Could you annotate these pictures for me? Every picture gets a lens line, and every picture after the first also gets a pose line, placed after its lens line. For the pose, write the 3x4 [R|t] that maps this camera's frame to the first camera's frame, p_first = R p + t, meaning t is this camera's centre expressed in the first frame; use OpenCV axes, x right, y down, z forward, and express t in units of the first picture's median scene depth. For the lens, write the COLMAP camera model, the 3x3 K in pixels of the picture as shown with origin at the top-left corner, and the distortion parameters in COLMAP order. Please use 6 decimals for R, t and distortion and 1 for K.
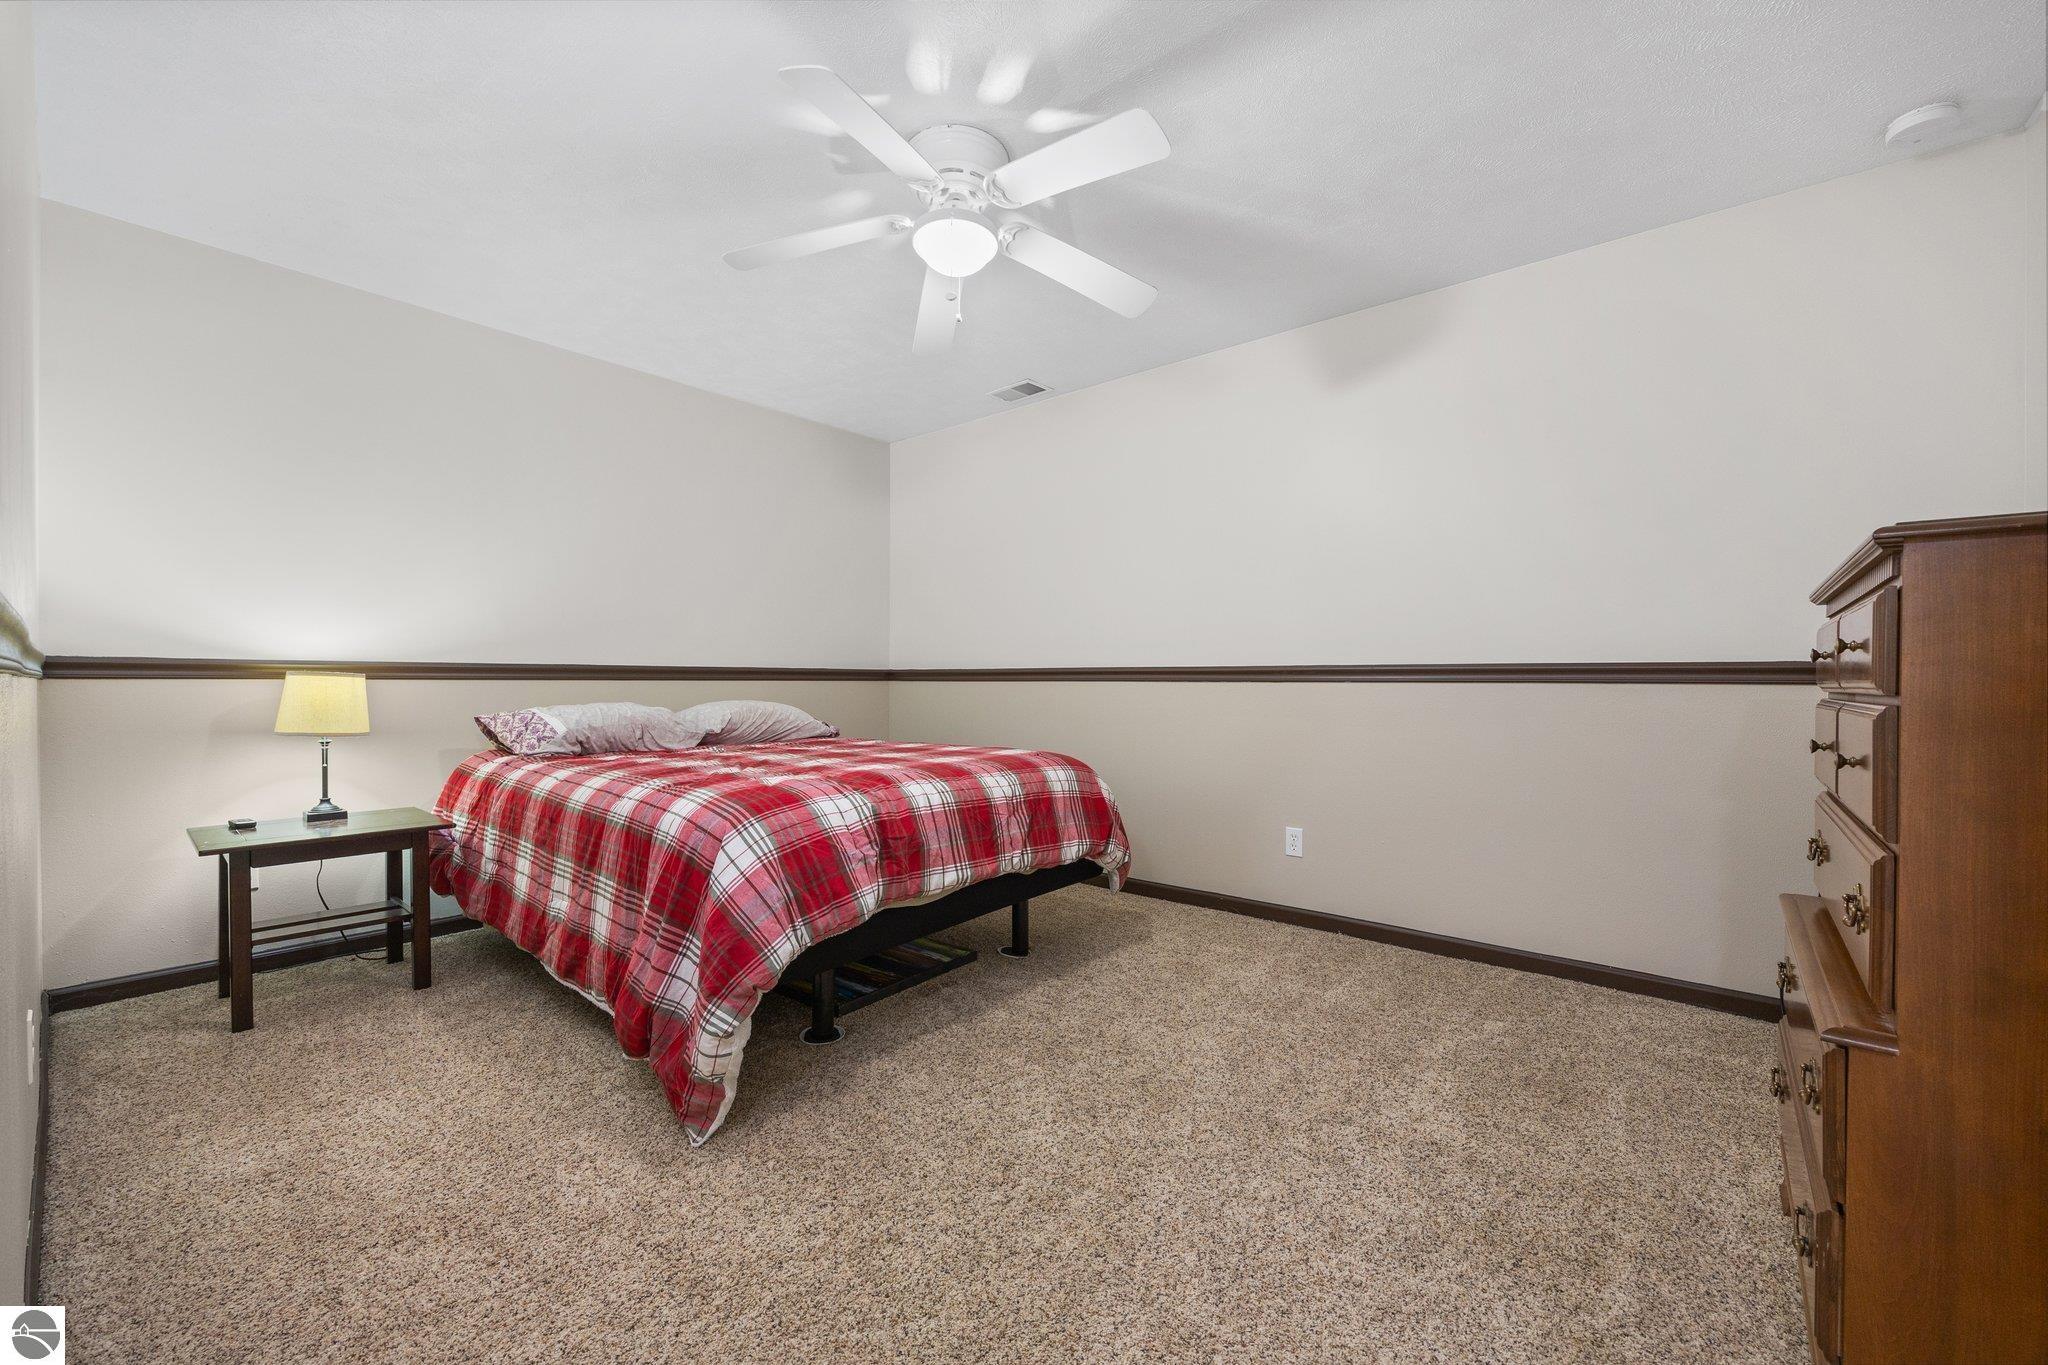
lens RADIAL K [[824.3, 0, 1017.6], [0, 824.3, 670.7], [0, 0, 1]] dist [-0.002071, -0.000055]
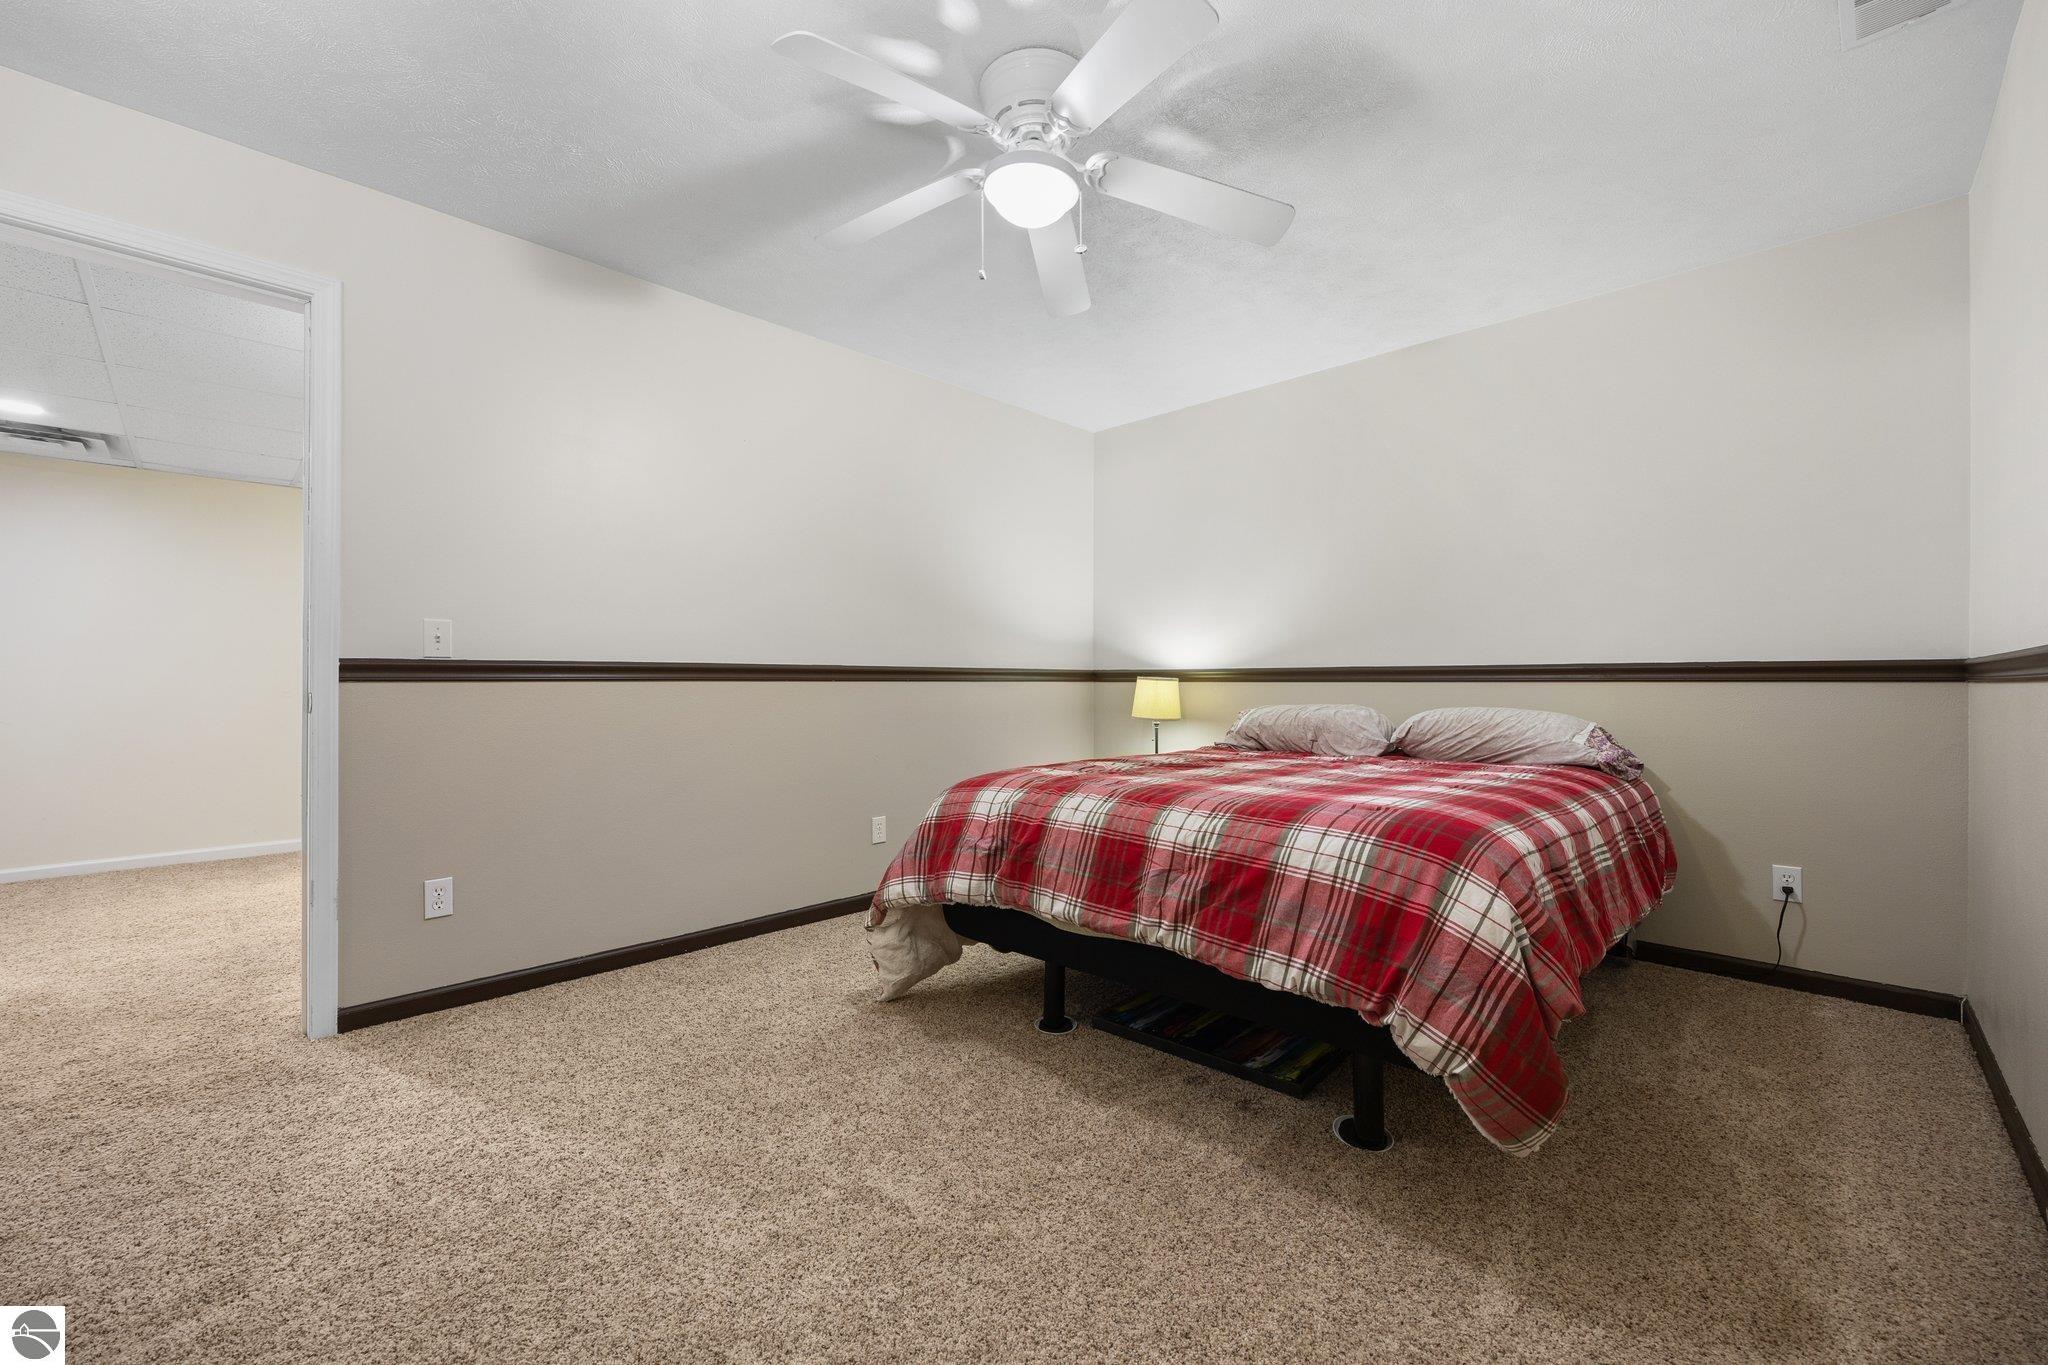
lens RADIAL K [[815.6, 0, 1020.5], [0, 815.6, 682.4], [0, 0, 1]] dist [-0.001504, 0.000260]
pose [[-0.078278, -0.005397, -0.996917, 0.668890], [0.013454, 0.999889, -0.006469, 0.017456], [0.996841, -0.013919, -0.078196, 0.890613]]
